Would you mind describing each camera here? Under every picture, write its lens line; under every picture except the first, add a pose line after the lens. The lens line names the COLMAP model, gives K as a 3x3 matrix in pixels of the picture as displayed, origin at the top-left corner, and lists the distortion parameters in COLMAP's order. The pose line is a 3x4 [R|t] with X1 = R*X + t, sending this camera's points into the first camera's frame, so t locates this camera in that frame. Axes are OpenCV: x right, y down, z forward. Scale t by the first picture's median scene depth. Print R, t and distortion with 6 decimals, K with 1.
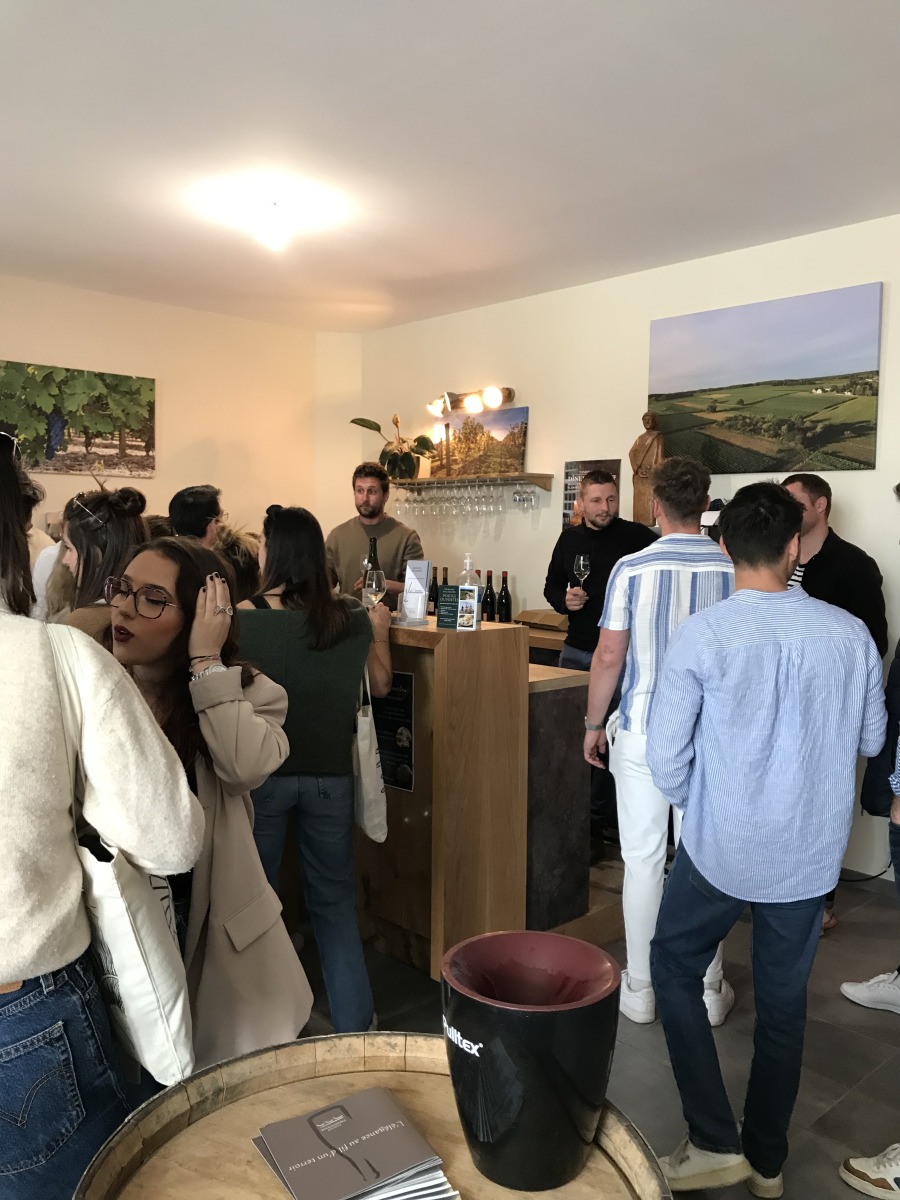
lens RADIAL K [[986.0, 0, 451.3], [0, 986.0, 607.0], [0, 0, 1]] dist [0.123871, -0.381306]
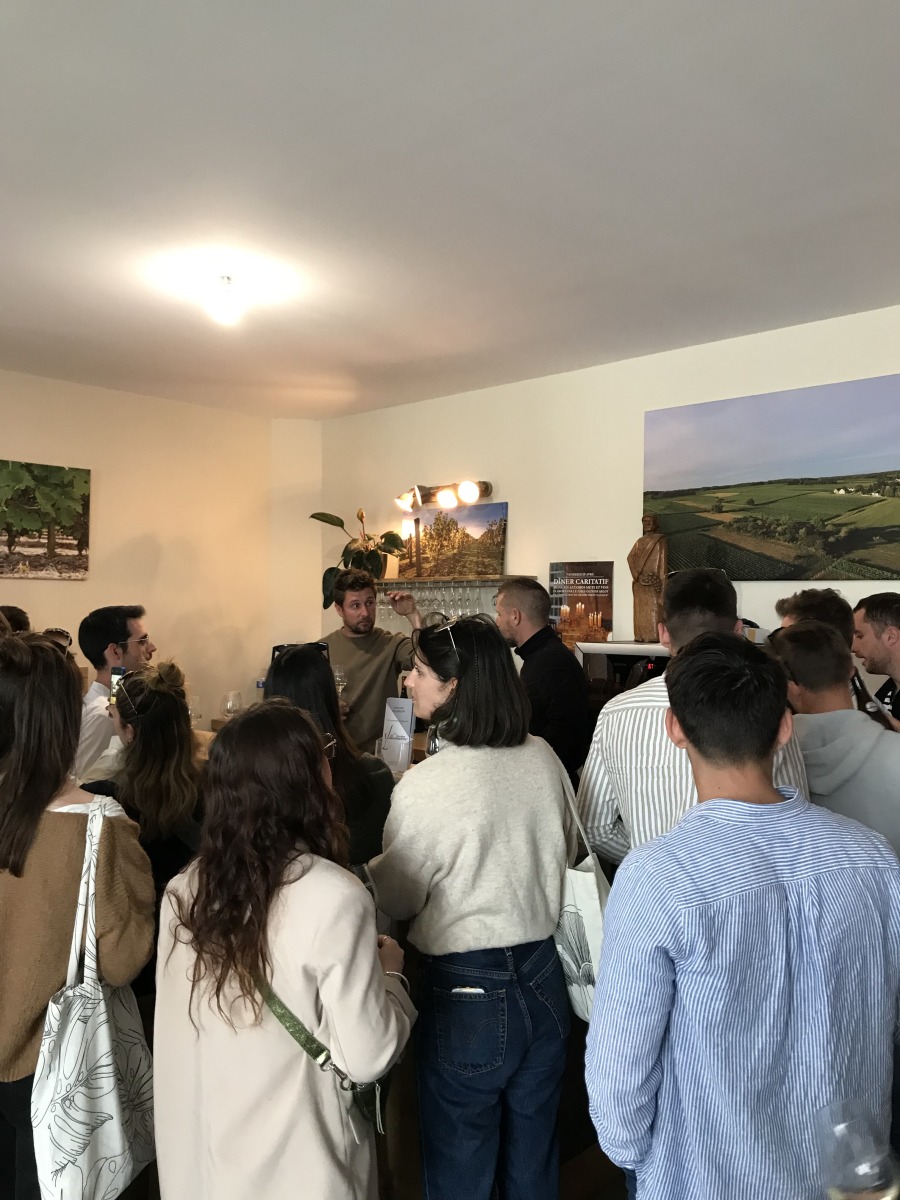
lens RADIAL K [[986.0, 0, 451.3], [0, 986.0, 607.0], [0, 0, 1]] dist [0.123871, -0.381306]
pose [[0.998786, -0.002914, 0.049173, -0.018959], [0.006616, 0.997140, -0.075282, -0.038052], [-0.048813, 0.075516, 0.995949, 0.106467]]
